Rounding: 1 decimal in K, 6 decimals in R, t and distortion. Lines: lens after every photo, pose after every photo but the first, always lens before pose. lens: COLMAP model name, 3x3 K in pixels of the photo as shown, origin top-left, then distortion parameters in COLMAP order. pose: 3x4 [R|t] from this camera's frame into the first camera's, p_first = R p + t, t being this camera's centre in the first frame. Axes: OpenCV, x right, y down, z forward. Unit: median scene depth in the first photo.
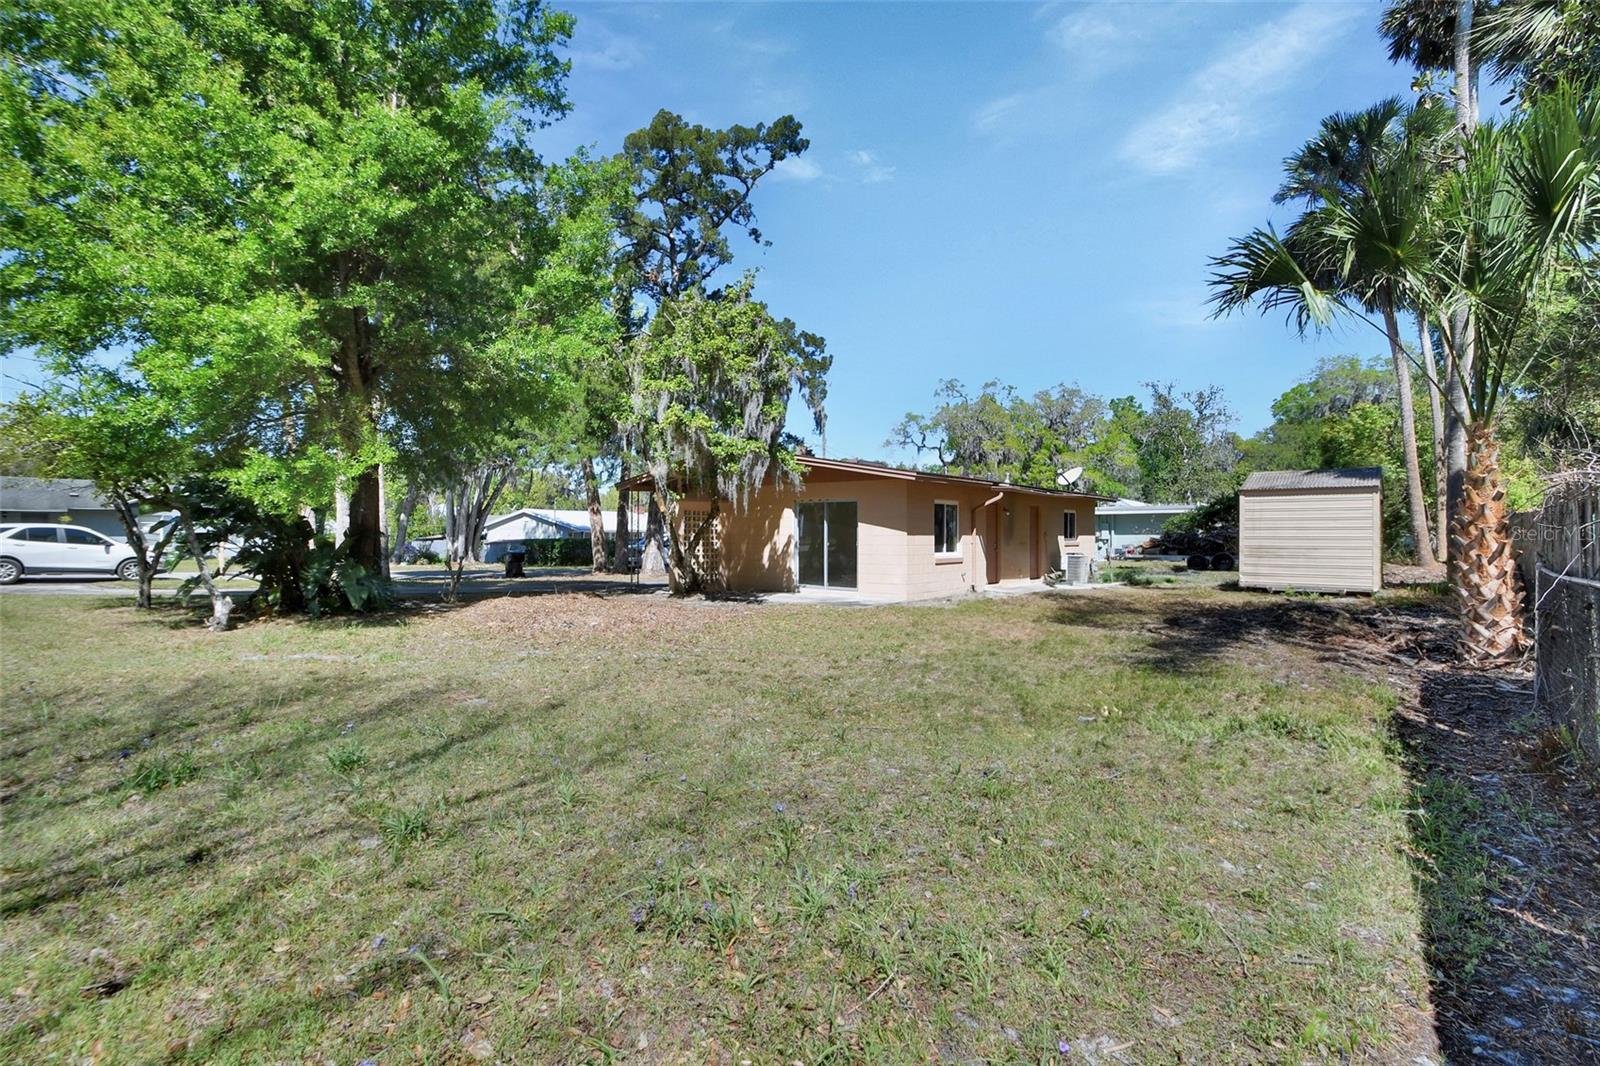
lens RADIAL K [[757.1, 0, 796.6], [0, 757.1, 526.8], [0, 0, 1]] dist [0.021820, -0.017281]
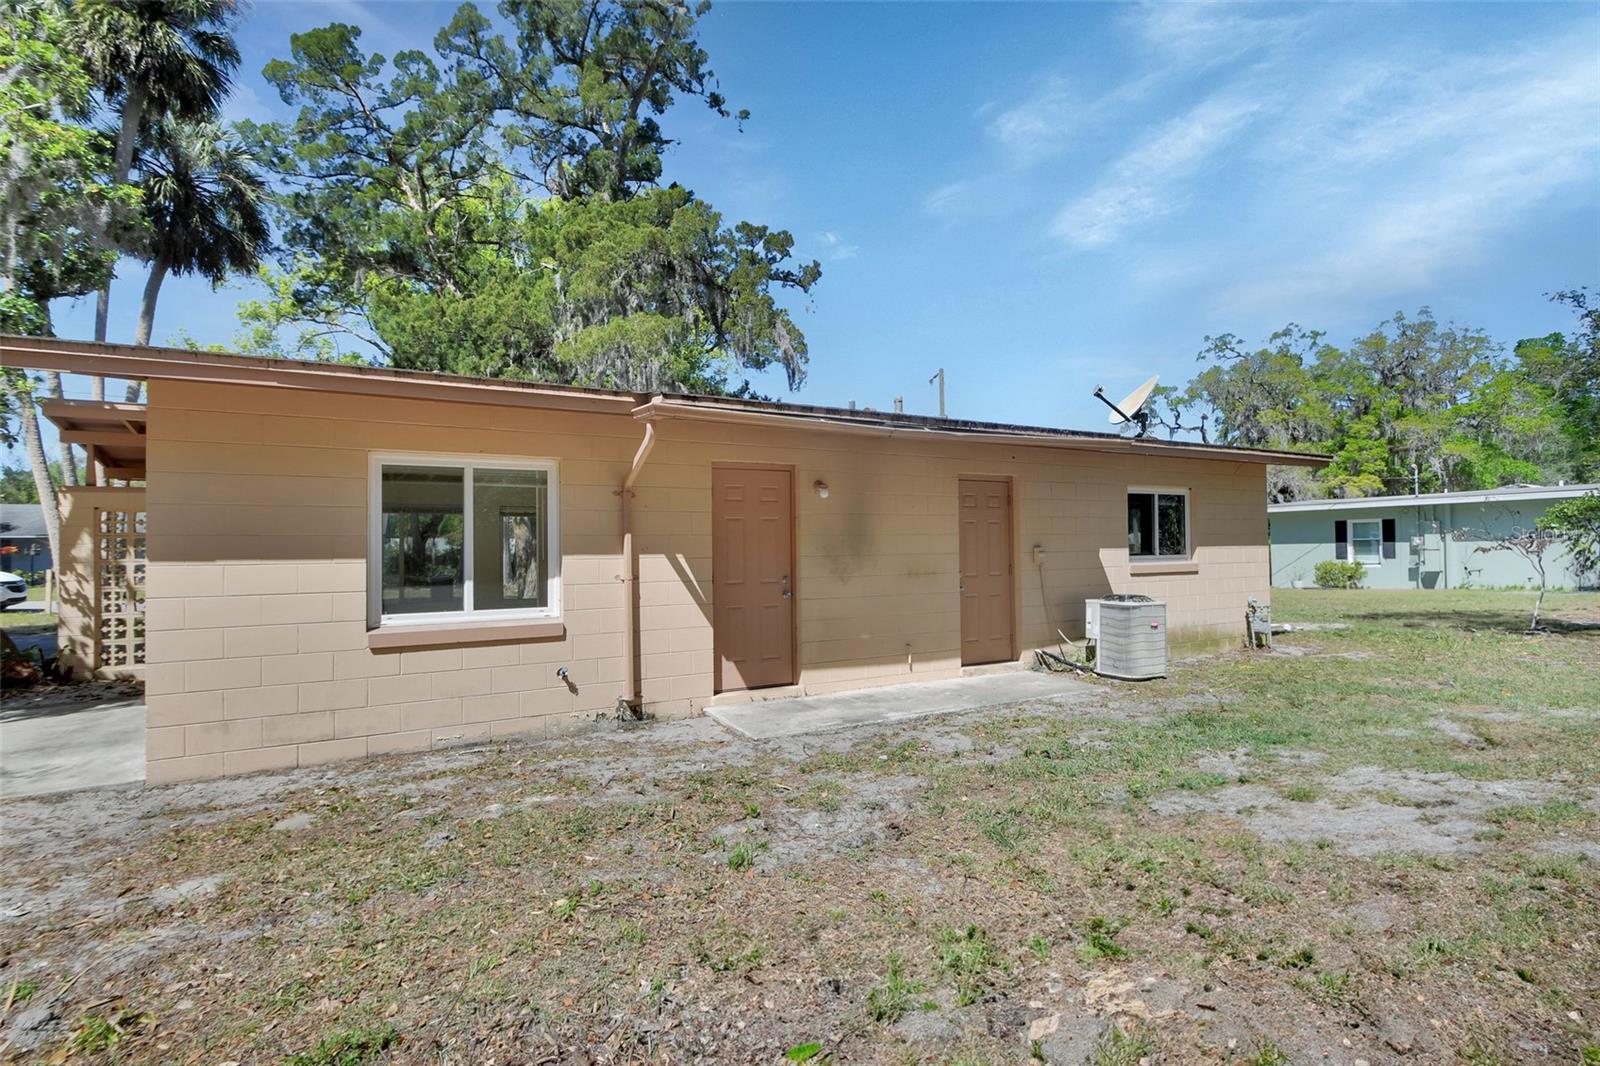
lens RADIAL K [[757.1, 0, 796.6], [0, 757.1, 526.8], [0, 0, 1]] dist [0.021820, -0.017281]
pose [[0.924005, -0.030081, -0.381196, 0.107665], [0.022160, 0.999438, -0.025152, 0.002098], [0.381739, 0.014794, 0.924152, 0.175953]]
